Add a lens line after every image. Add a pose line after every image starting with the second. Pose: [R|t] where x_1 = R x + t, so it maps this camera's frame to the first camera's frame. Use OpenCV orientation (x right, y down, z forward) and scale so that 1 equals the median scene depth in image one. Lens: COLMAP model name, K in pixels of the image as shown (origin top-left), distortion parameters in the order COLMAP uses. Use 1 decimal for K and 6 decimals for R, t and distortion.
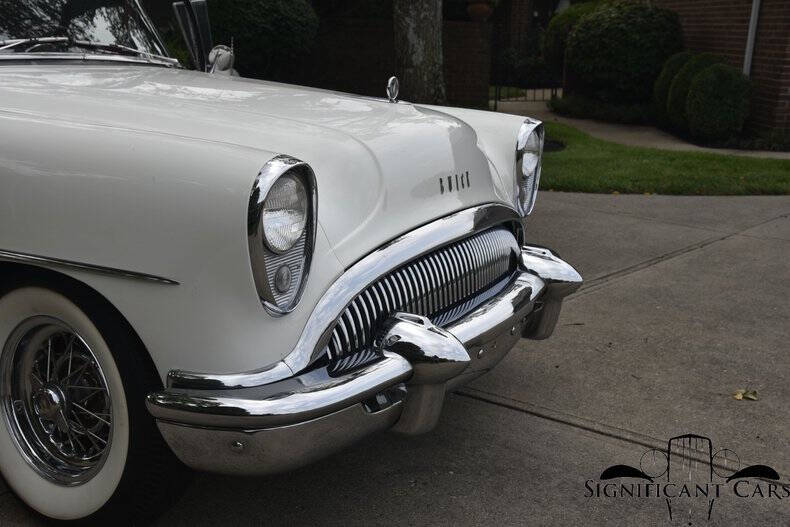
lens RADIAL K [[945.1, 0, 381.6], [0, 945.1, 265.6], [0, 0, 1]] dist [0.087069, 0.331116]
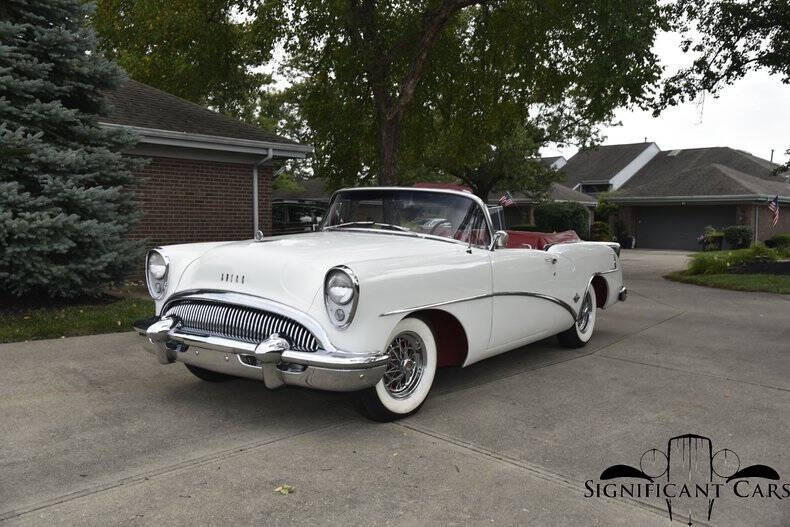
lens RADIAL K [[711.3, 0, 393.5], [0, 711.3, 266.2], [0, 0, 1]] dist [-0.017814, 0.113165]
pose [[-0.140208, 0.037440, -0.989414, 1.764176], [-0.267180, 0.960784, 0.074218, -0.362580], [0.953392, 0.274757, -0.124706, 1.704948]]
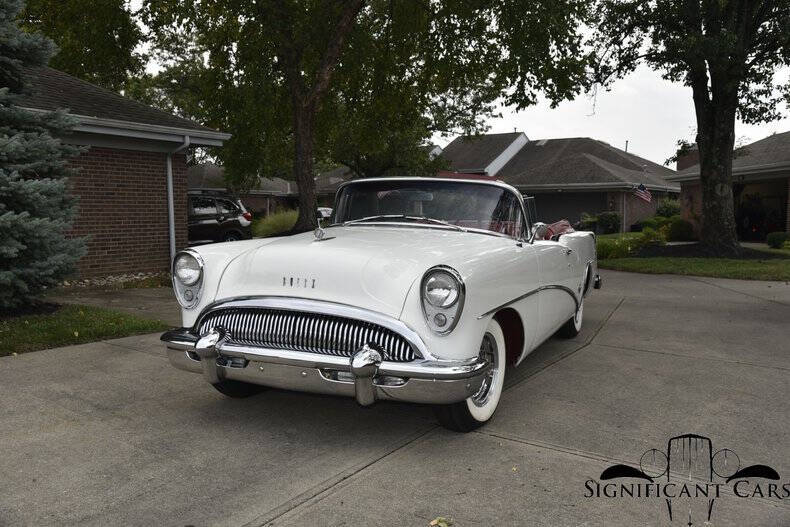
lens RADIAL K [[711.3, 0, 393.5], [0, 711.3, 266.2], [0, 0, 1]] dist [-0.017814, 0.113165]
pose [[0.049951, 0.053873, -0.997298, 1.638276], [-0.252283, 0.966843, 0.039592, -0.244546], [0.966363, 0.249623, 0.061886, 1.208457]]
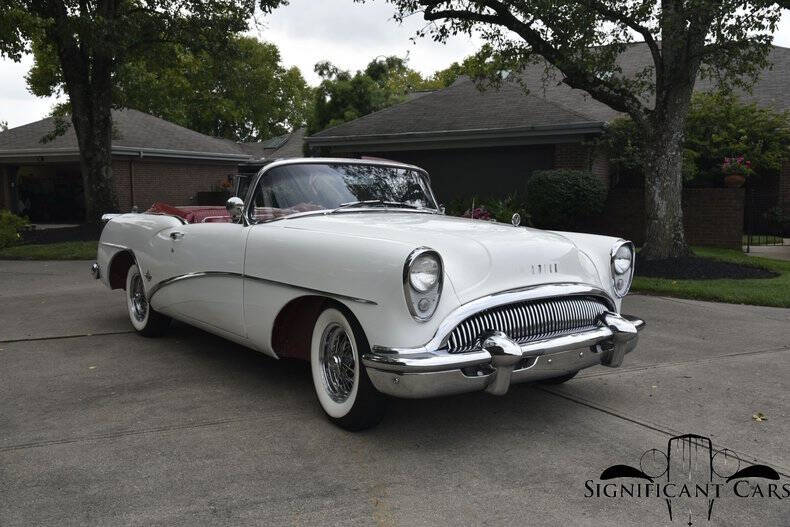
lens RADIAL K [[711.3, 0, 393.5], [0, 711.3, 266.2], [0, 0, 1]] dist [-0.017814, 0.113165]
pose [[0.907499, 0.016620, -0.419726, 0.435437], [-0.080298, 0.987654, -0.134504, 0.130518], [0.412309, 0.155766, 0.897629, -0.406122]]
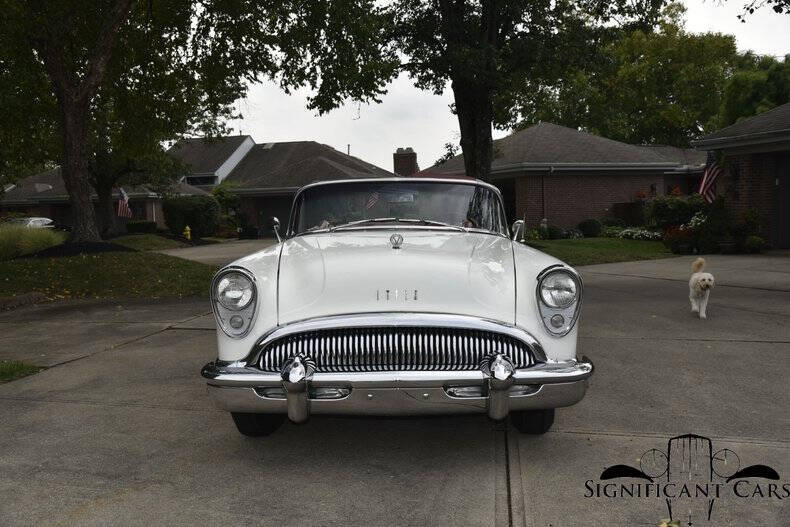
lens RADIAL K [[711.3, 0, 393.5], [0, 711.3, 266.2], [0, 0, 1]] dist [-0.017814, 0.113165]
pose [[0.440993, 0.033352, -0.896890, 1.323121], [-0.185936, 0.981025, -0.054943, -0.073530], [0.878039, 0.190993, 0.438827, 0.485941]]
